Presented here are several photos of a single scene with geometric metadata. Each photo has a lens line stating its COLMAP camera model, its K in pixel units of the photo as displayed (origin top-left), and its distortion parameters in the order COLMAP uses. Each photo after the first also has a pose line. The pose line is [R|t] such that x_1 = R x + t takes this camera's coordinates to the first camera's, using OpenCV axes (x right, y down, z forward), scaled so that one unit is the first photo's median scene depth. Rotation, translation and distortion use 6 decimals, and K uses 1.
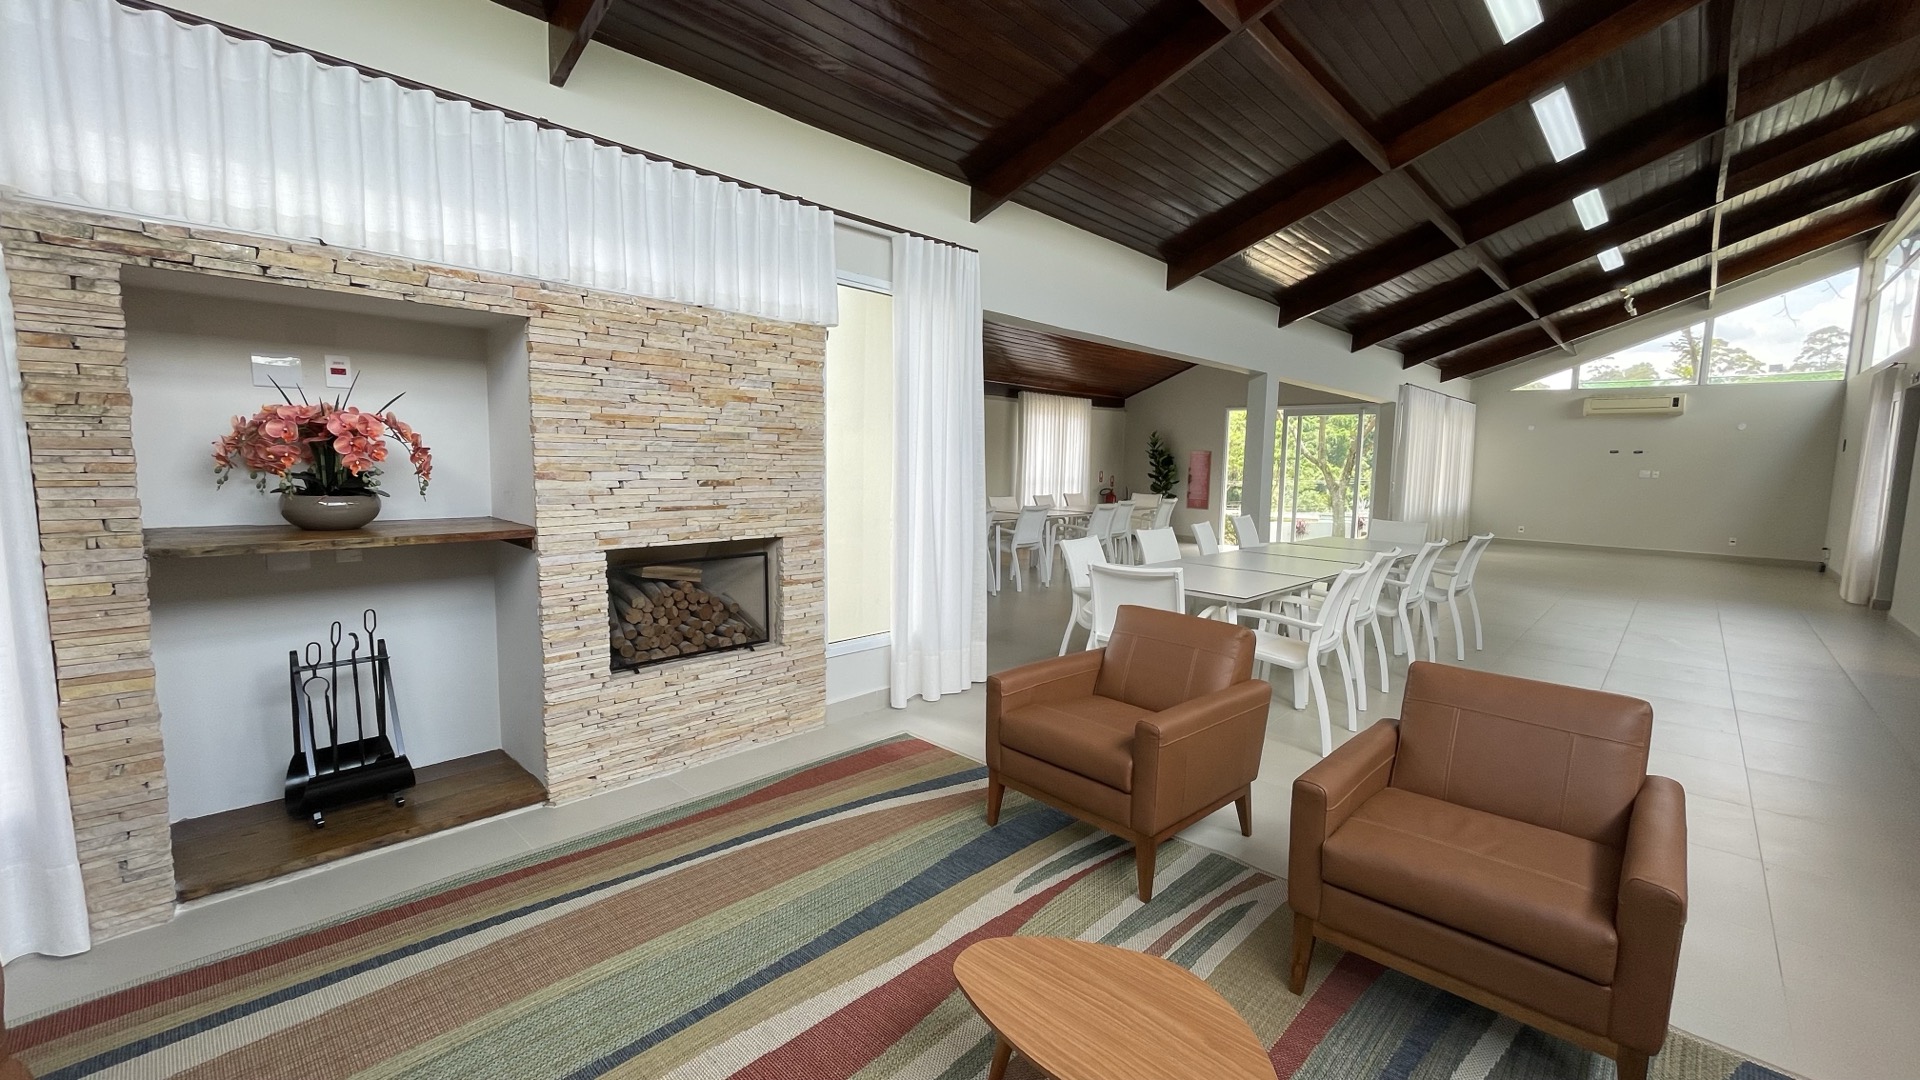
lens RADIAL K [[781.8, 0, 961.1], [0, 781.8, 539.9], [0, 0, 1]] dist [0.000790, -0.000872]
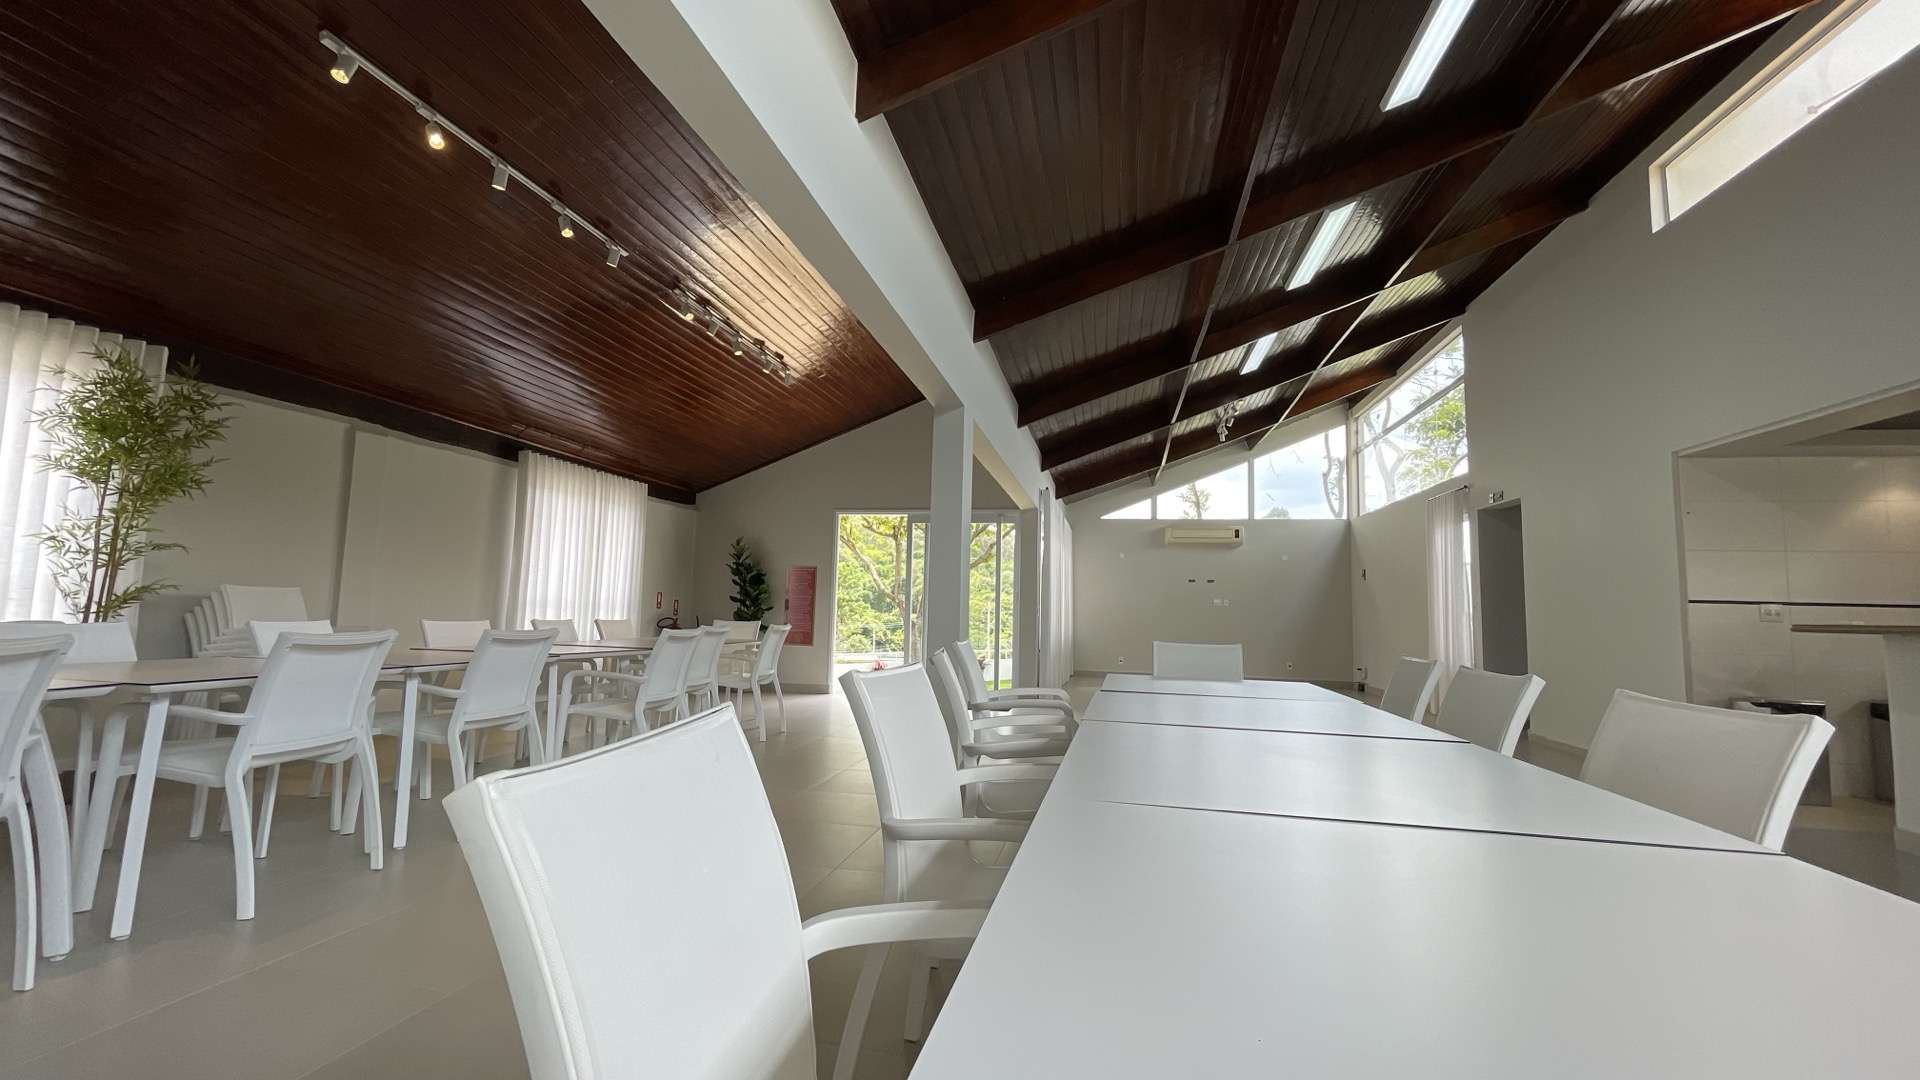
lens RADIAL K [[781.8, 0, 966.0], [0, 781.8, 542.7], [0, 0, 1]] dist [0.000790, -0.000872]
pose [[0.846670, 0.050387, 0.529727, 0.173770], [0.046817, 0.984593, -0.168481, -0.013029], [-0.530054, 0.167448, 0.831266, 1.171073]]
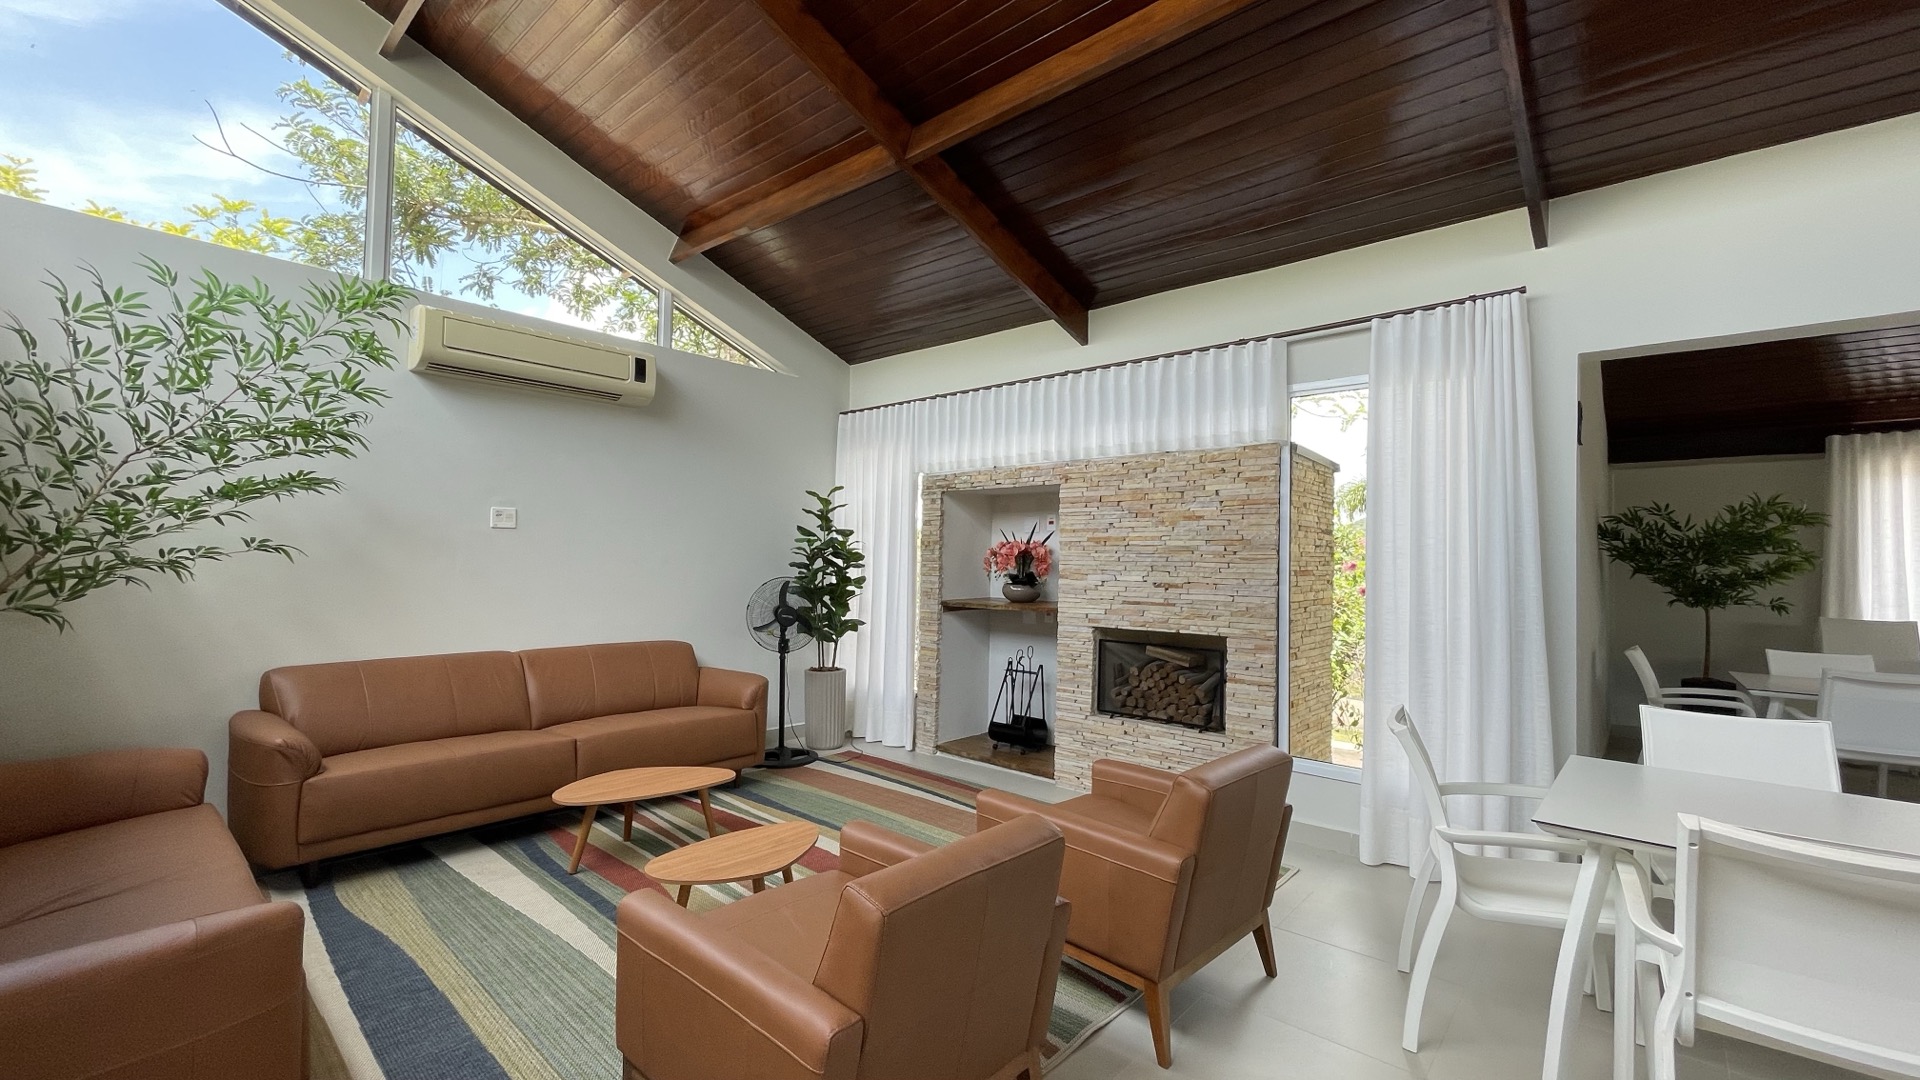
lens RADIAL K [[781.8, 0, 953.9], [0, 781.8, 534.3], [0, 0, 1]] dist [0.000790, -0.000872]
pose [[0.015272, -0.054759, -0.998383, 0.954635], [-0.122349, 0.990894, -0.056219, -0.041367], [0.992370, 0.123010, 0.008433, 0.634484]]
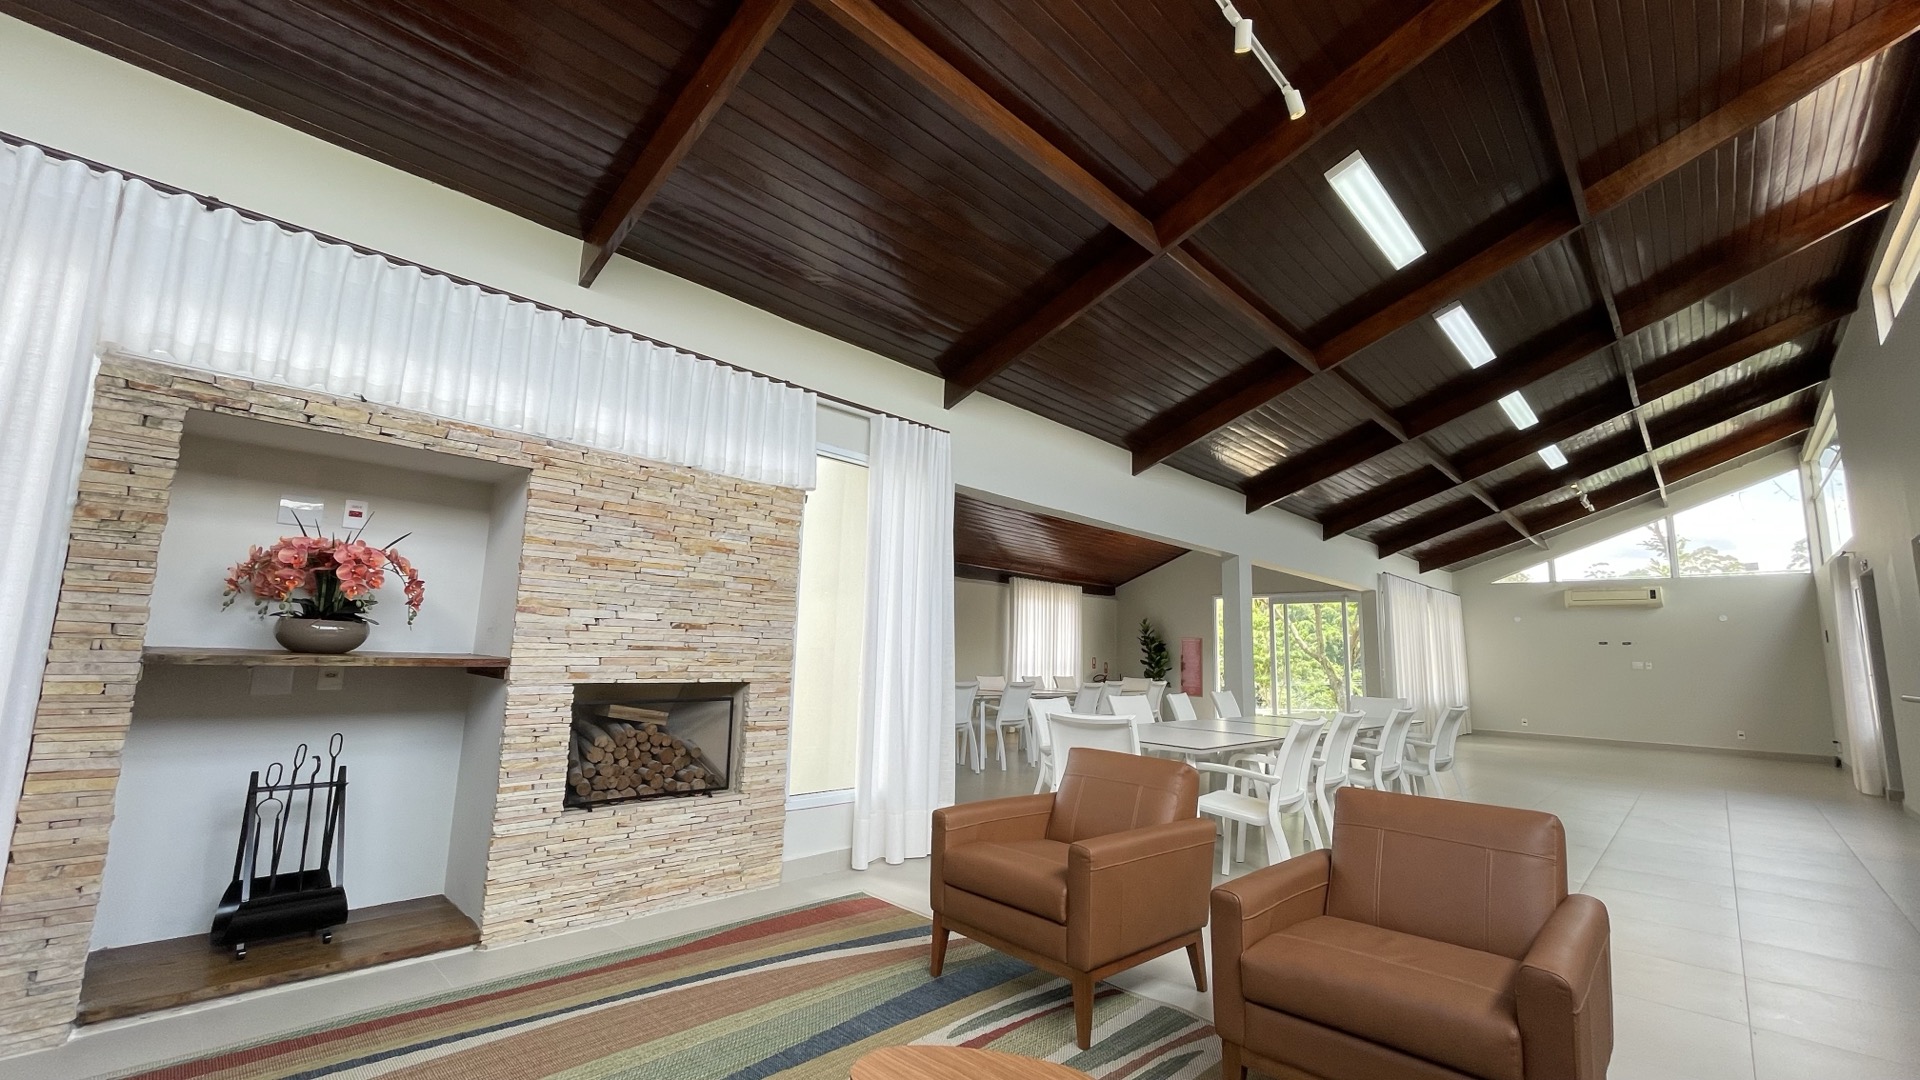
lens RADIAL K [[781.8, 0, 961.0], [0, 781.8, 538.0], [0, 0, 1]] dist [0.000790, -0.000872]
pose [[0.999916, 0.009231, -0.009073, 0.064271], [-0.011217, 0.967787, -0.251521, 0.074066], [0.006458, 0.251602, 0.967809, -0.053296]]
